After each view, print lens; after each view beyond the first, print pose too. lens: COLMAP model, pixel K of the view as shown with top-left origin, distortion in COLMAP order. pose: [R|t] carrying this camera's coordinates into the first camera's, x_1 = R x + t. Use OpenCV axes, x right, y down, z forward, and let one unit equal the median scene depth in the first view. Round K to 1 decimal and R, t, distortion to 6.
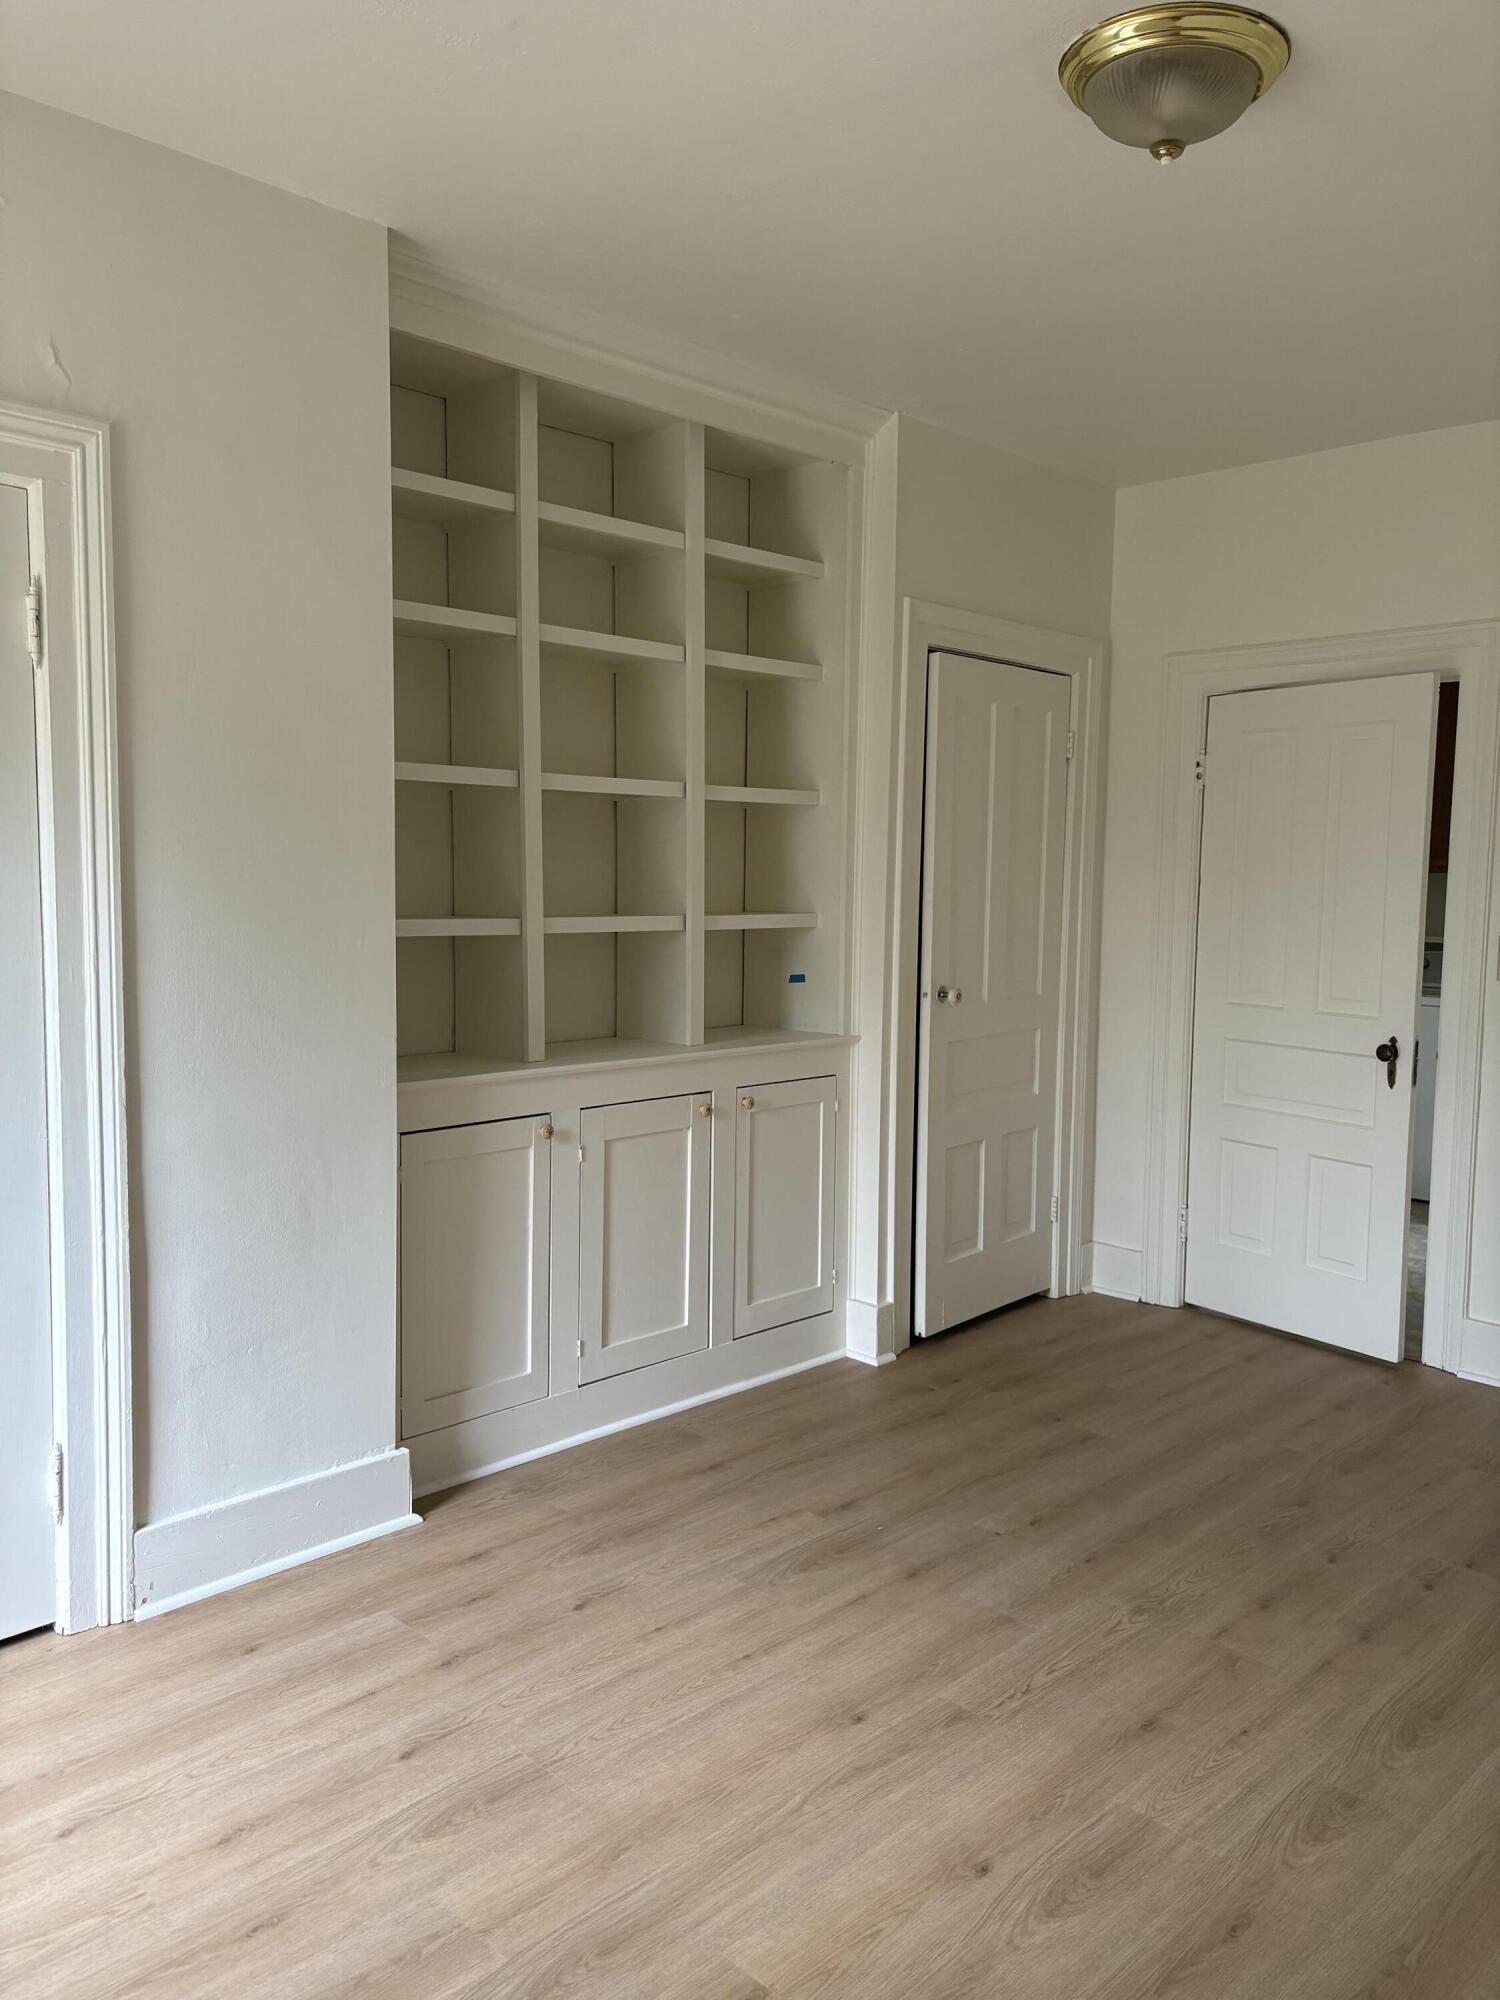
lens RADIAL K [[1514.8, 0, 748.8], [0, 1514.8, 1001.4], [0, 0, 1]] dist [0.032020, -0.043414]
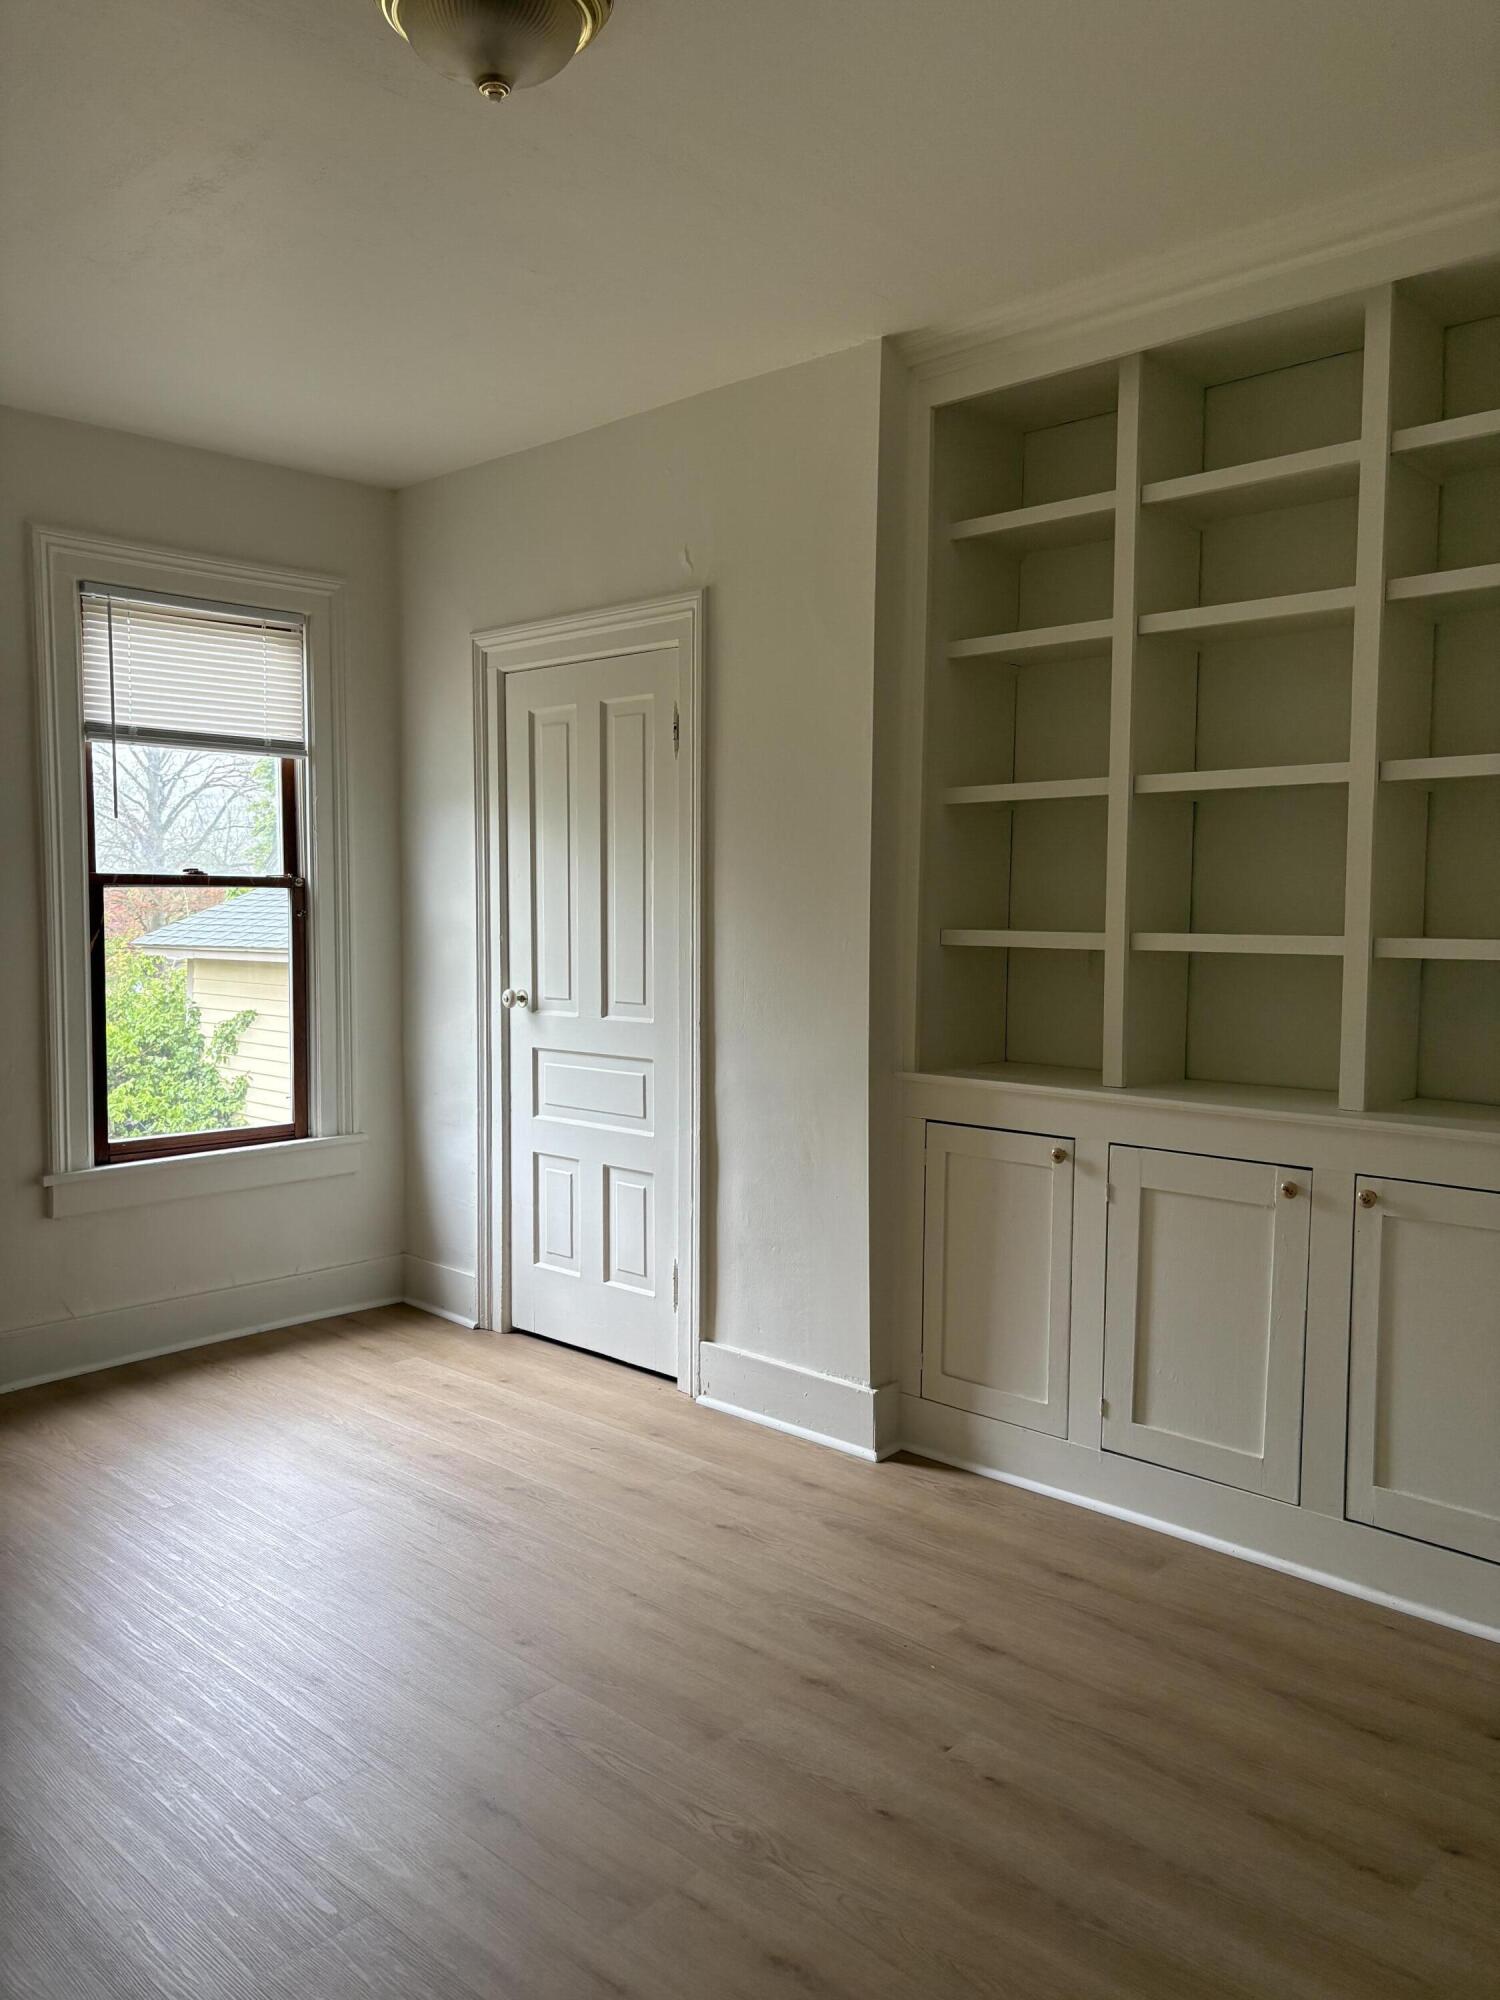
lens RADIAL K [[1514.8, 0, 749.0], [0, 1514.8, 998.5], [0, 0, 1]] dist [0.032020, -0.043414]
pose [[0.018258, 0.049270, -0.998619, 0.877213], [-0.091573, 0.994670, 0.047401, -0.042649], [0.995631, 0.090581, 0.022673, 0.839495]]
